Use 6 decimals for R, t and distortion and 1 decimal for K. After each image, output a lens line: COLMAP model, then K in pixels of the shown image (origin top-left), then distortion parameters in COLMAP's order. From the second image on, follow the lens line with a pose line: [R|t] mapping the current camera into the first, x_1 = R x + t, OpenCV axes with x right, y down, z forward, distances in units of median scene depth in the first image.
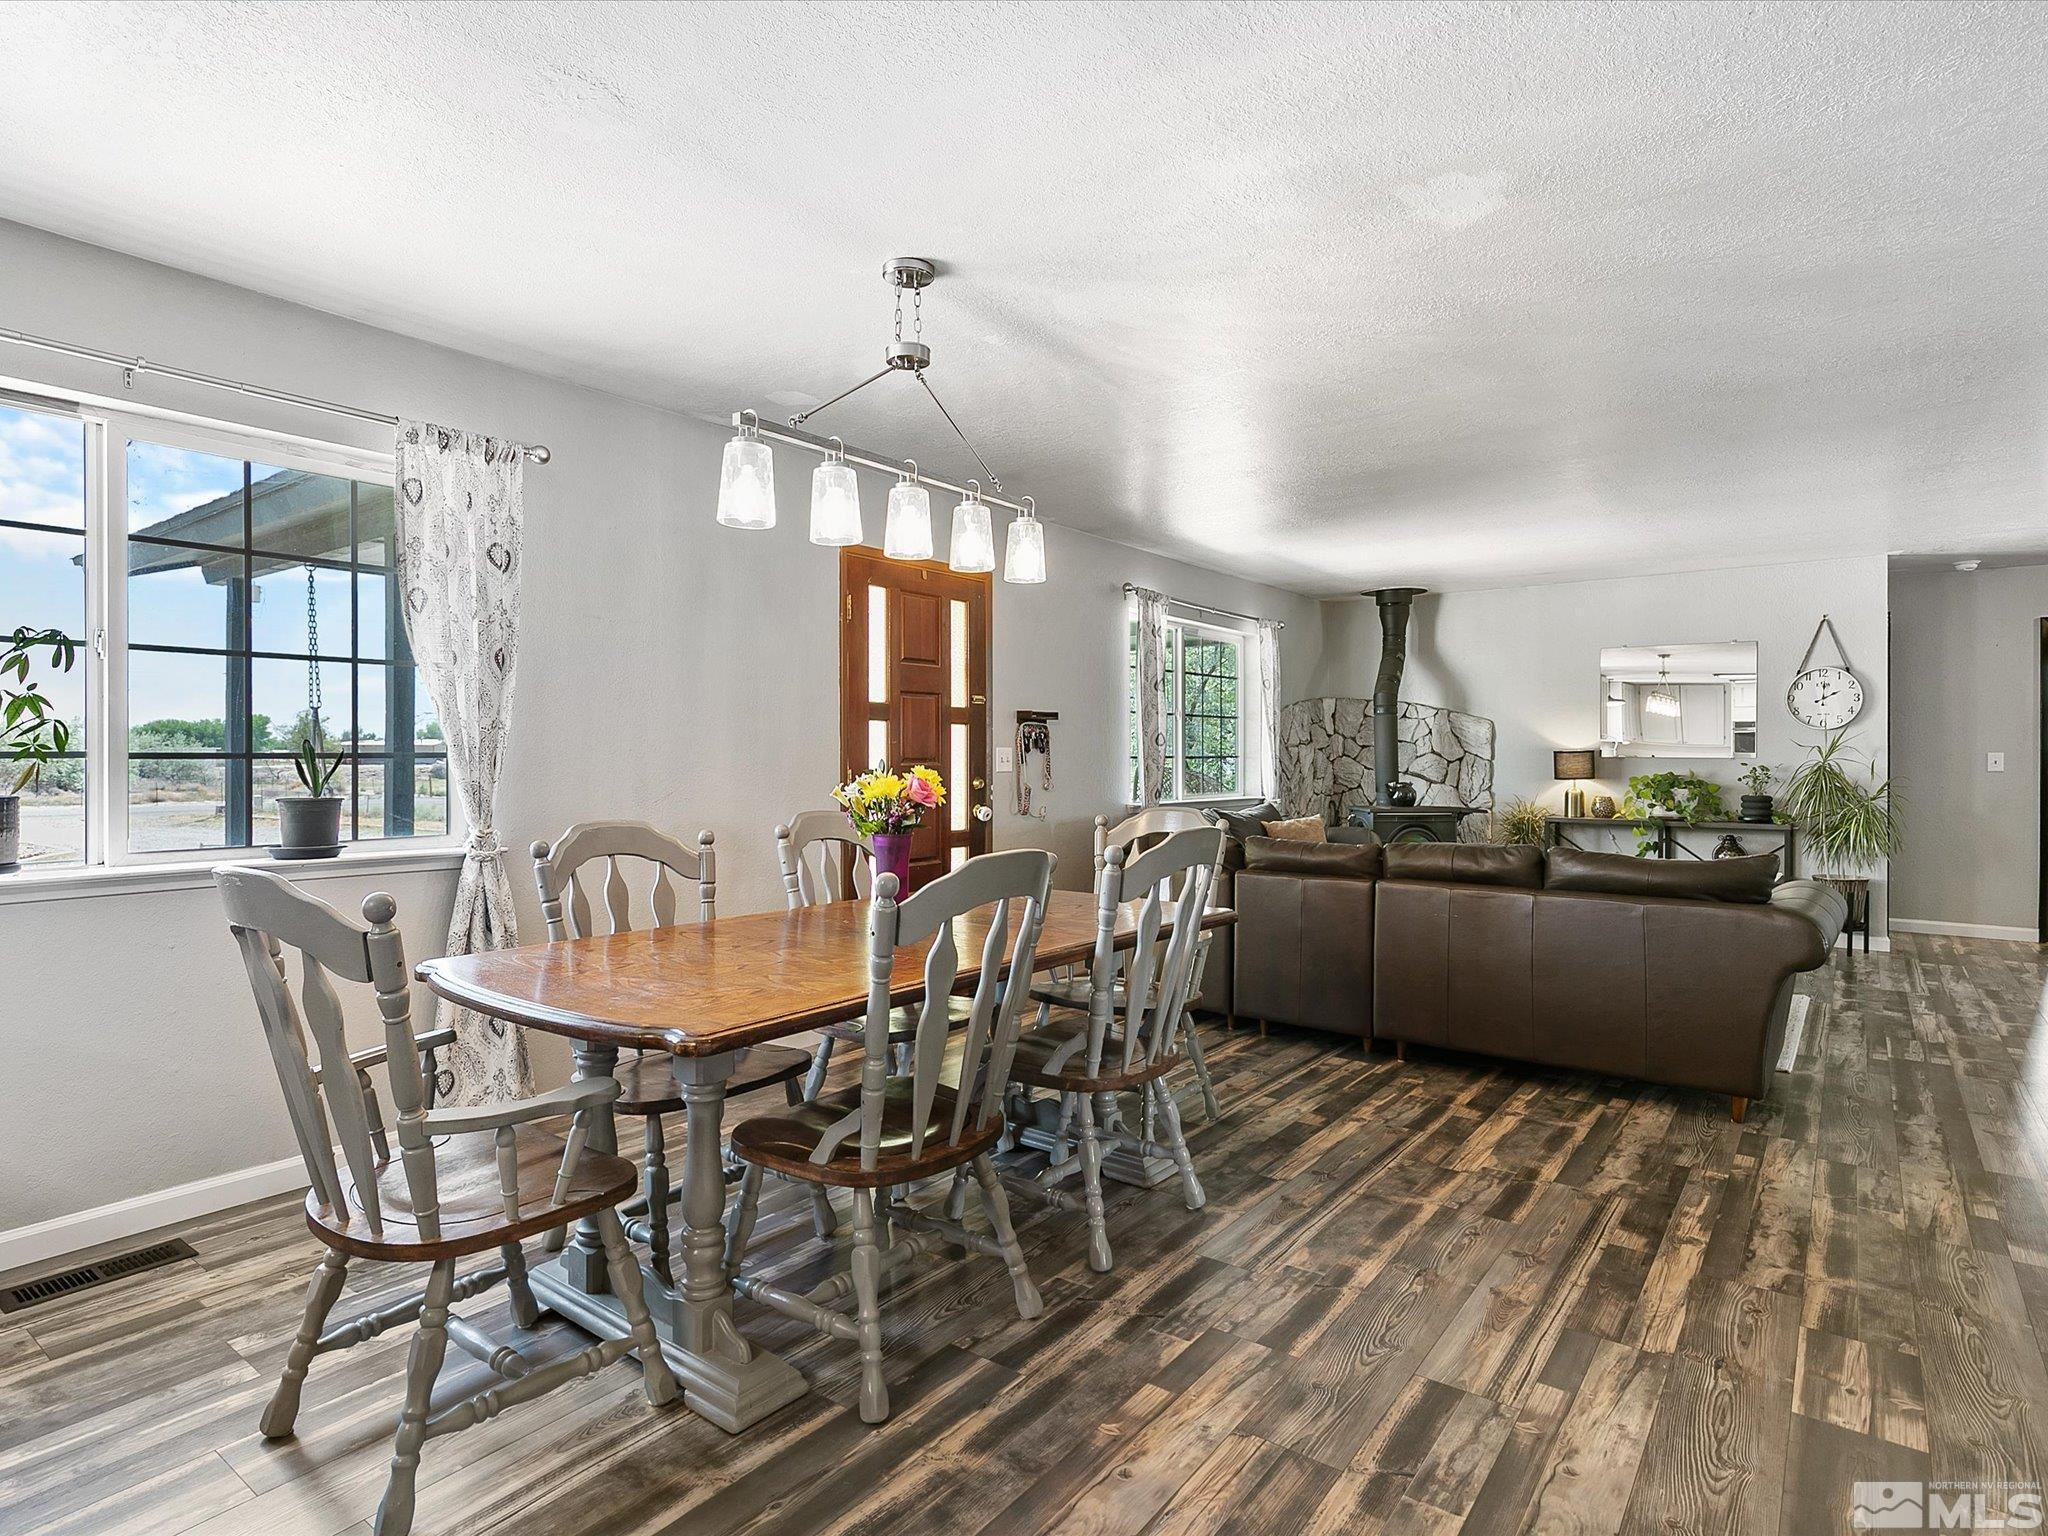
lens RADIAL K [[1094.4, 0, 1024.0], [0, 1094.4, 768.0], [0, 0, 1]] dist [-0.002668, -0.000365]
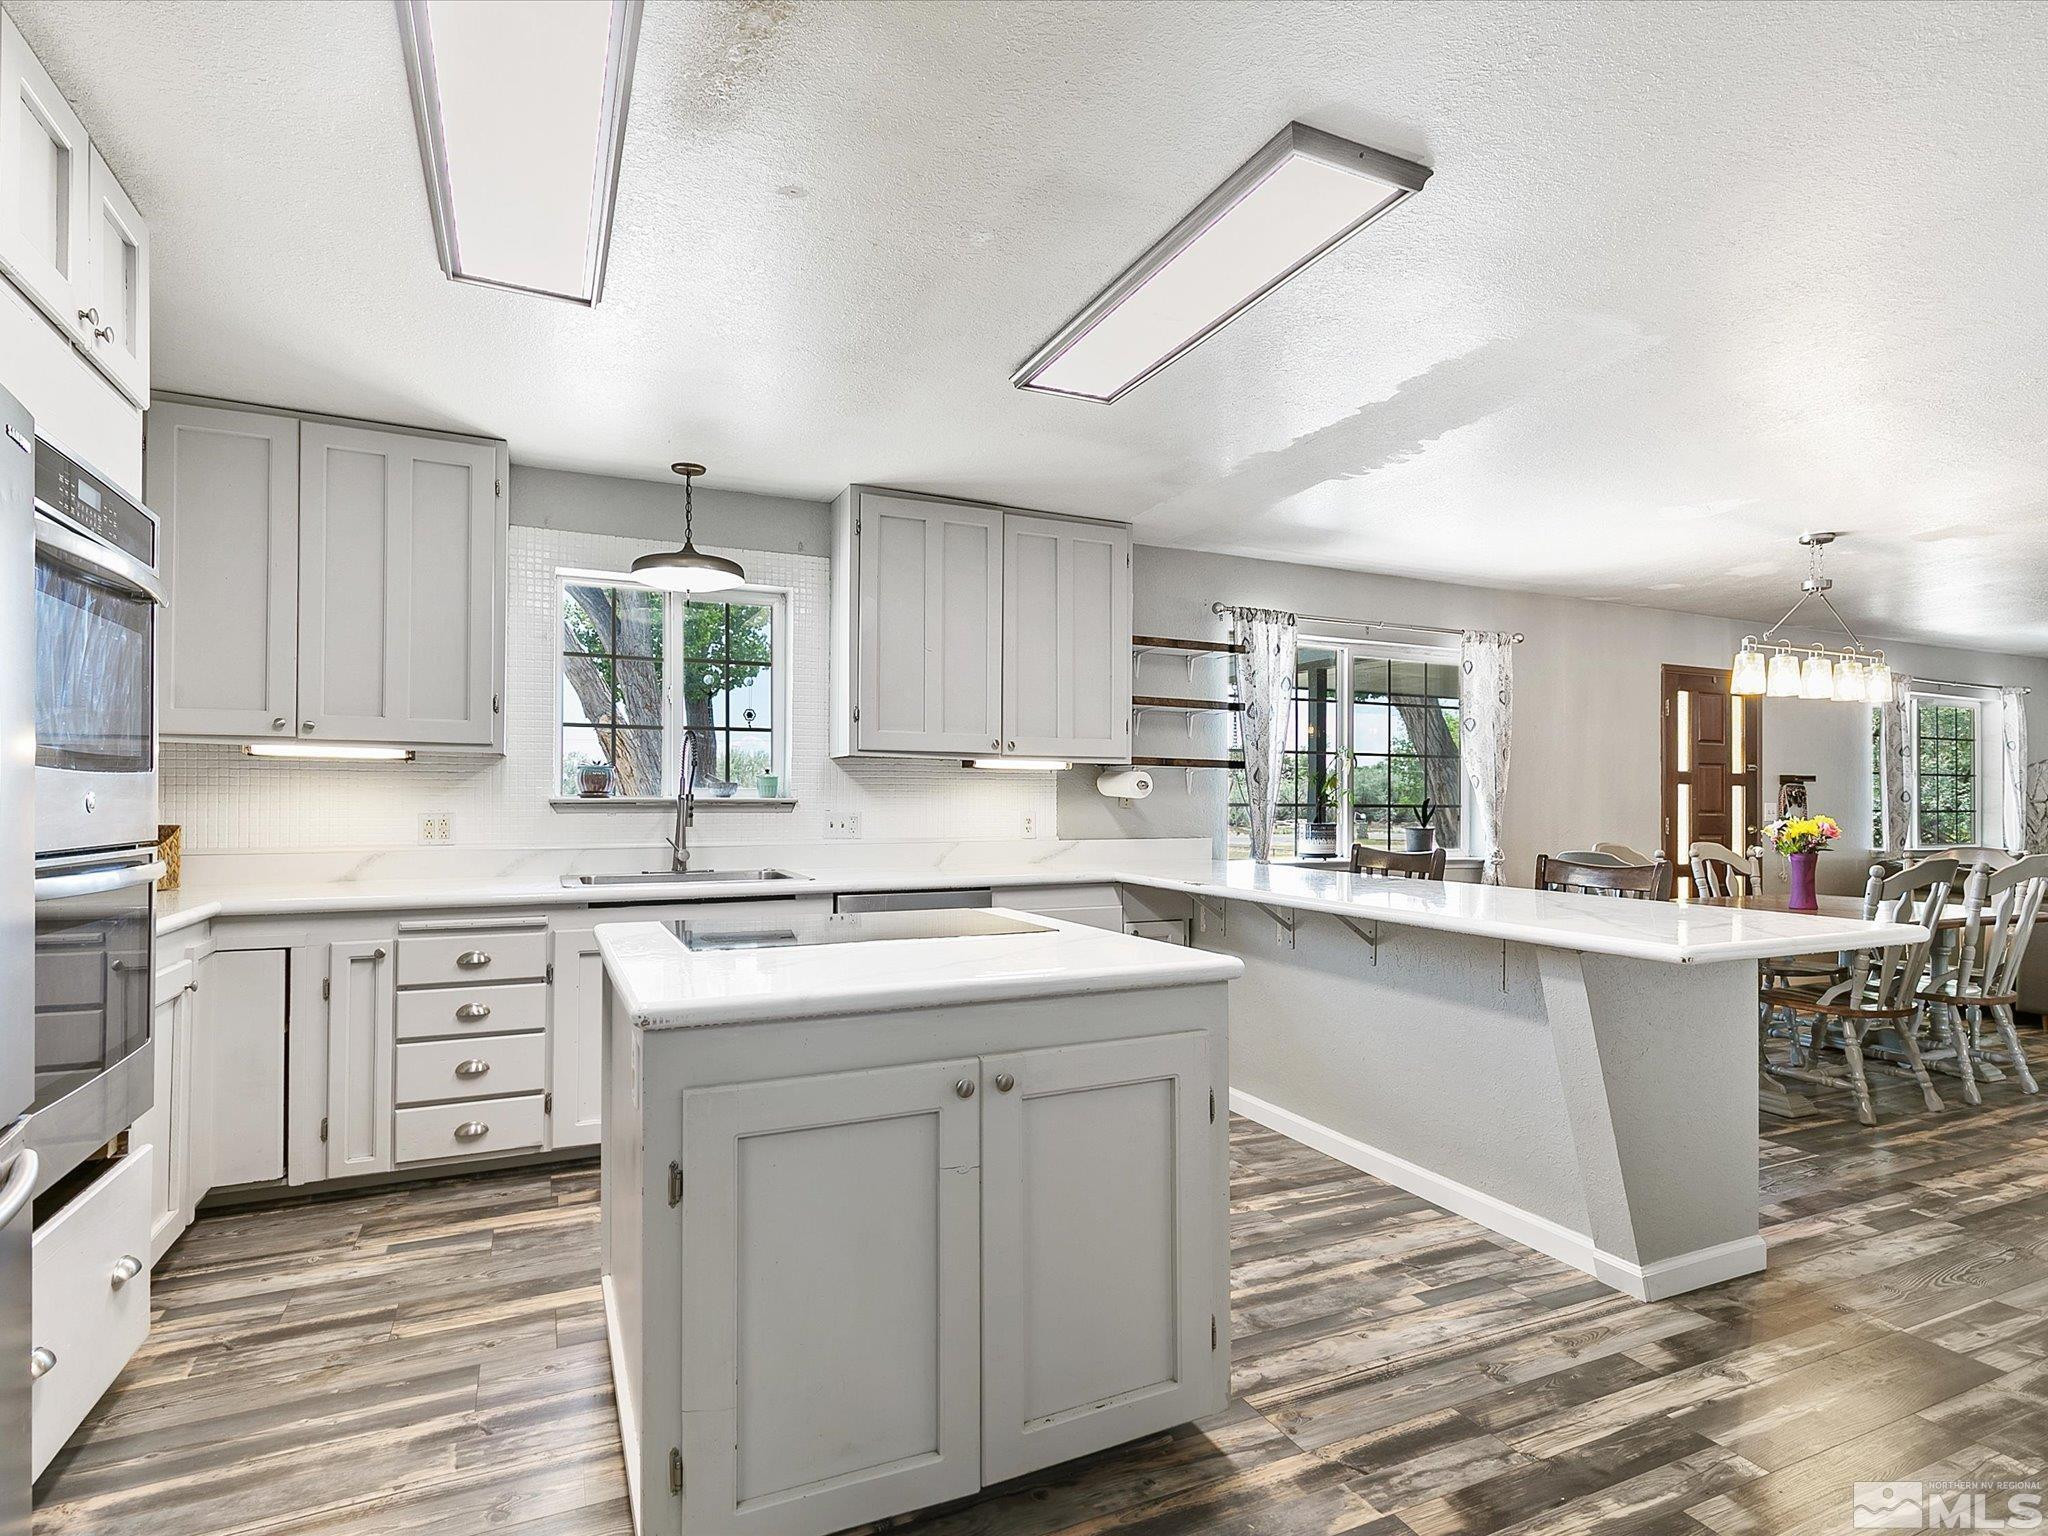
lens RADIAL K [[1052.3, 0, 1029.8], [0, 1052.3, 795.0], [0, 0, 1]] dist [0.008167, 0.000778]
pose [[0.886139, 0.004904, -0.463393, -0.257482], [-0.013878, 0.999776, -0.015958, 0.005498], [0.463211, 0.020573, 0.886009, -0.649660]]
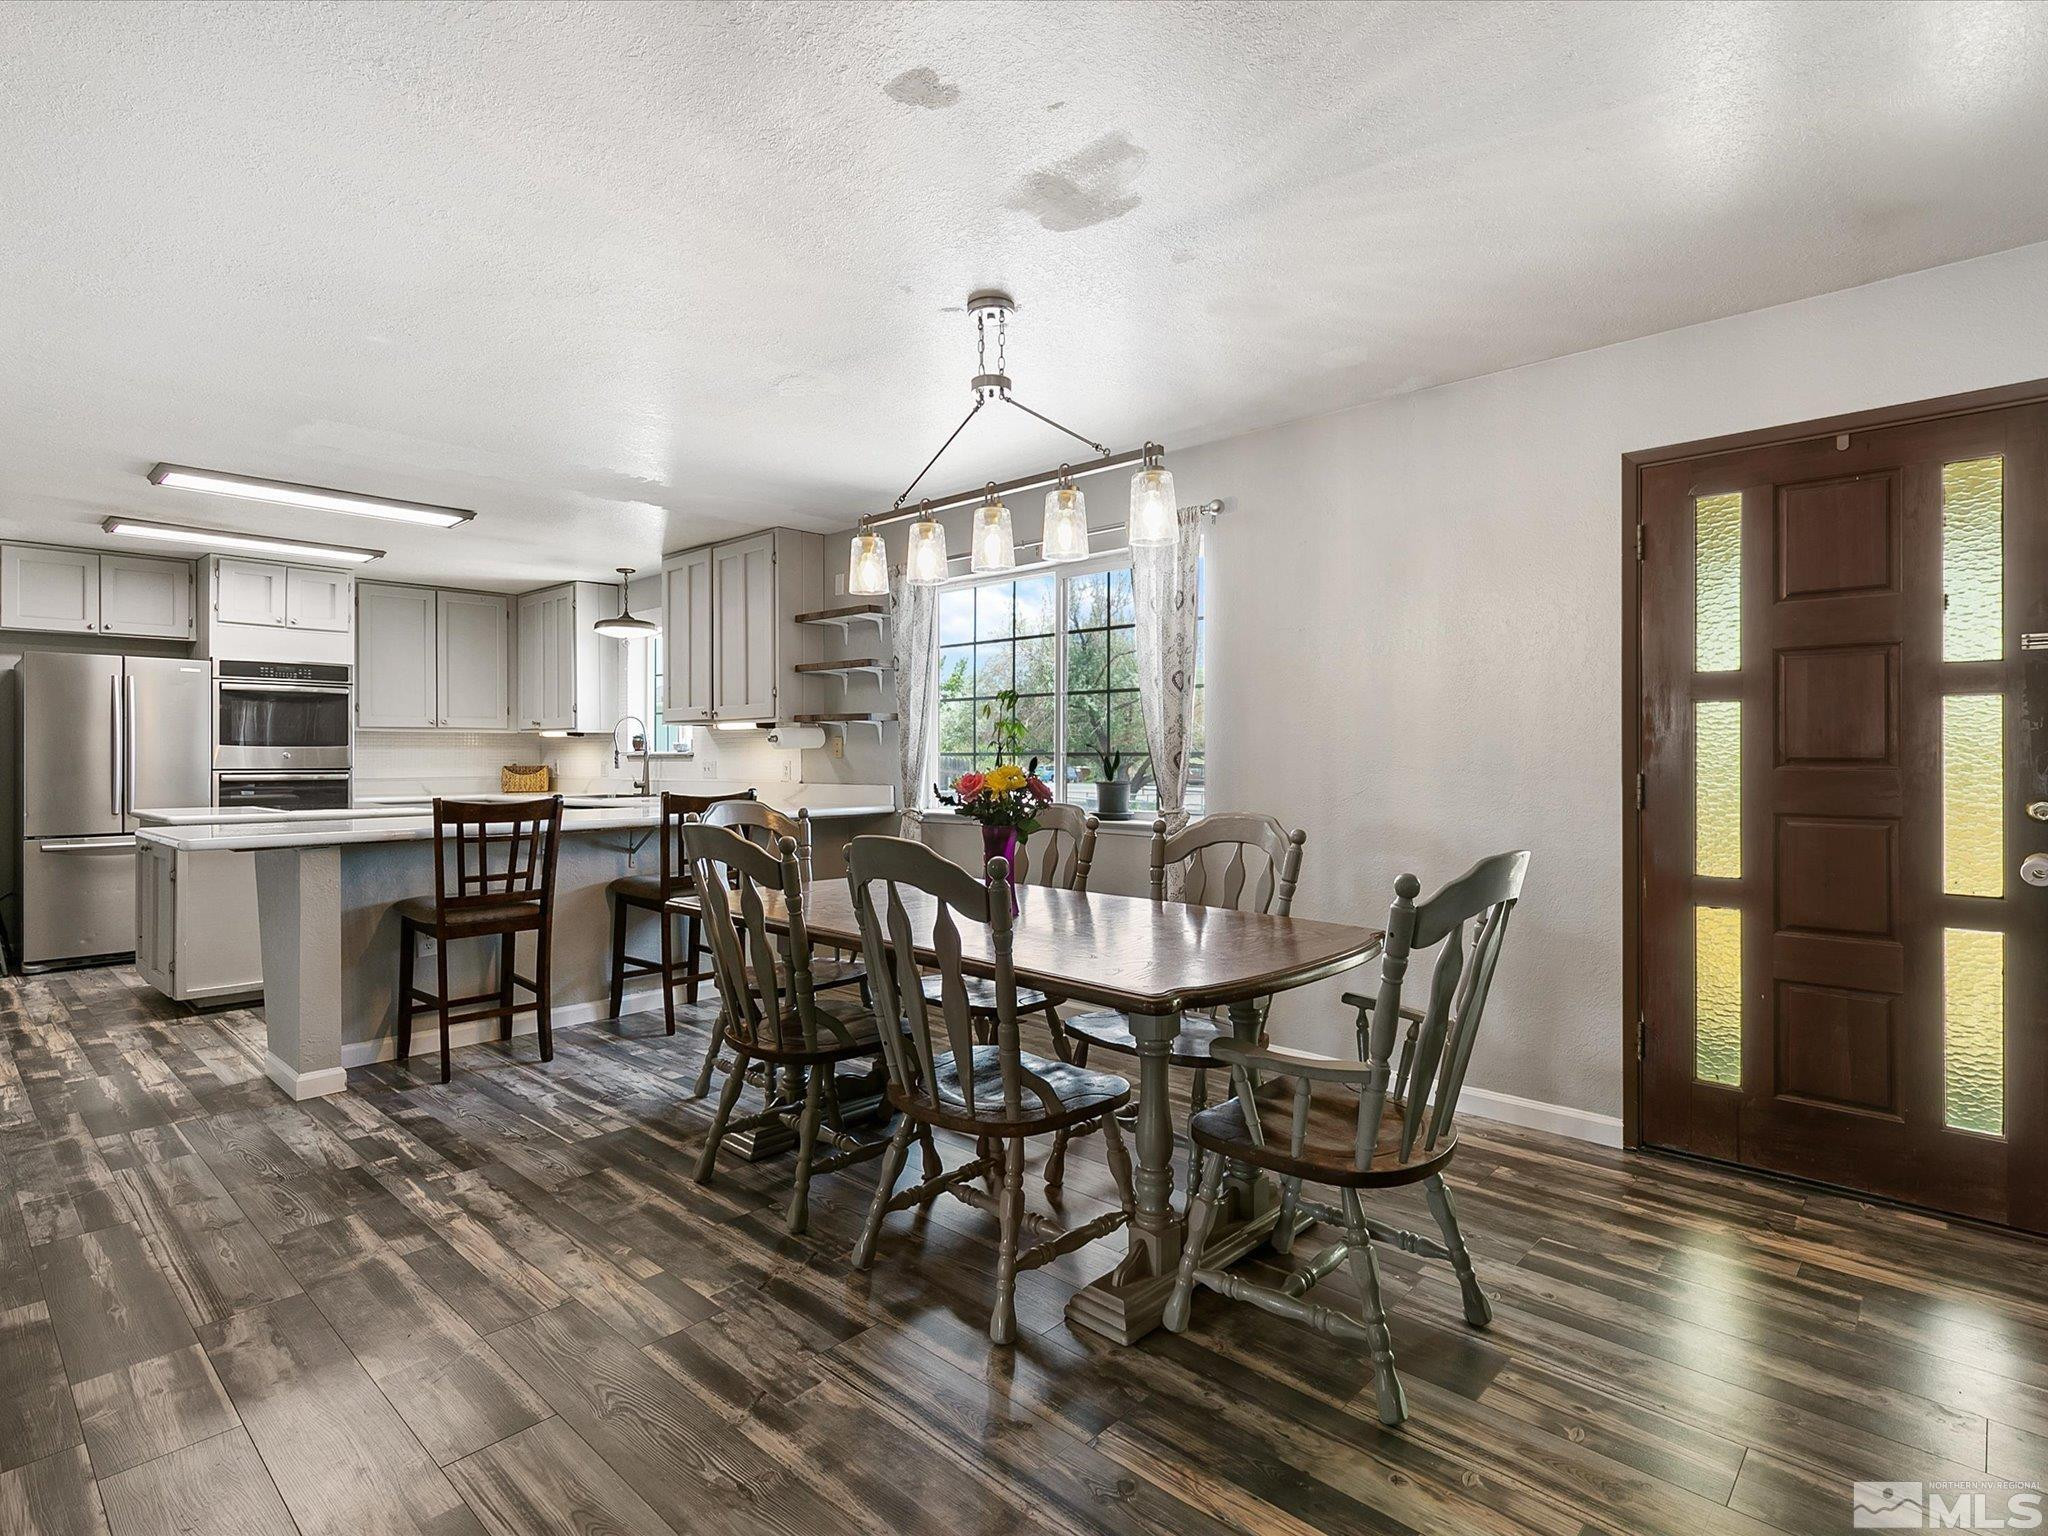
lens RADIAL K [[1049.0, 0, 1026.0], [0, 1049.0, 753.7], [0, 0, 1]] dist [0.004250, 0.001415]
pose [[-0.098878, 0.000552, -0.995099, 0.541978], [-0.010368, 0.999945, 0.001584, -0.008464], [0.995046, 0.010473, -0.098867, 0.661044]]
